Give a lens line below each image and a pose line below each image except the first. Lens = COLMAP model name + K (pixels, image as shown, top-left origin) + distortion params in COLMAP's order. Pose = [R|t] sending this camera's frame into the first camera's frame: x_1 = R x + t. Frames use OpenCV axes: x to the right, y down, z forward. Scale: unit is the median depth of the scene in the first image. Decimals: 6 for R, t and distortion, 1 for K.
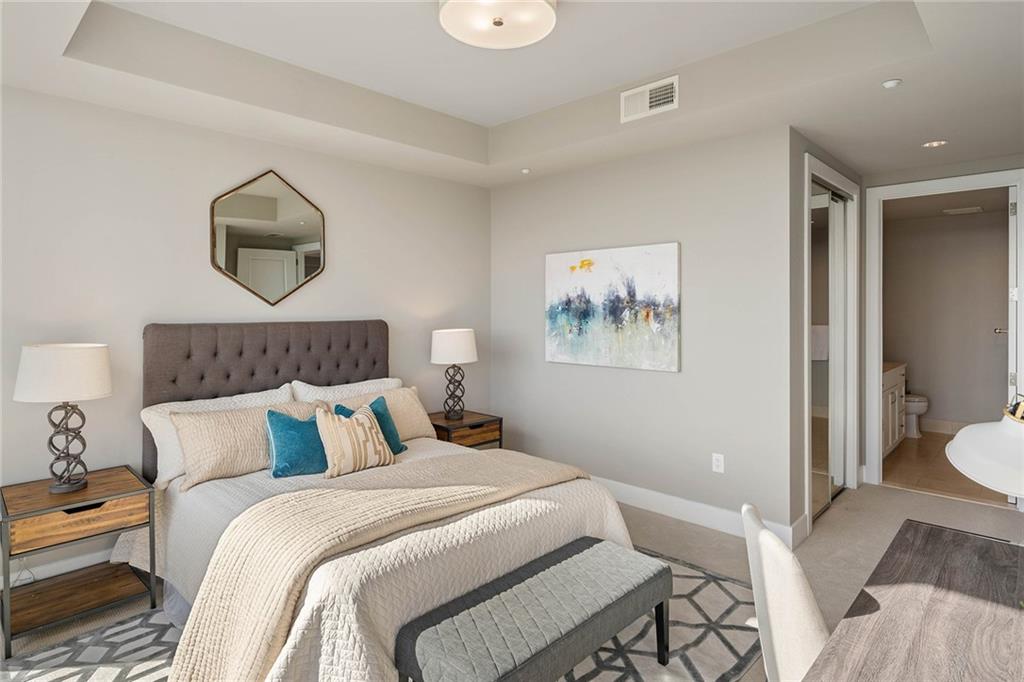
lens RADIAL K [[548.4, 0, 508.9], [0, 548.4, 307.7], [0, 0, 1]] dist [0.000129, -0.000064]
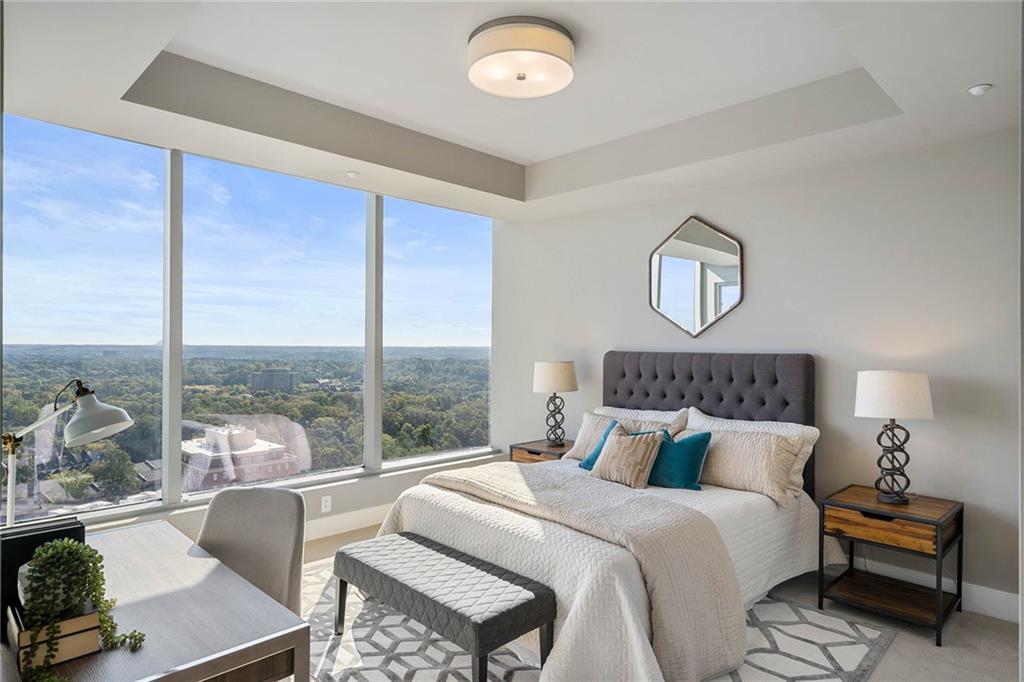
lens RADIAL K [[597.7, 0, 512.0], [0, 597.7, 341.0], [0, 0, 1]] dist [0.001952, 0.000598]
pose [[-0.016784, 0.002013, -0.999857, 0.790595], [0.000530, 0.999998, 0.002005, 0.000247], [0.999859, -0.000496, -0.016785, 0.655908]]
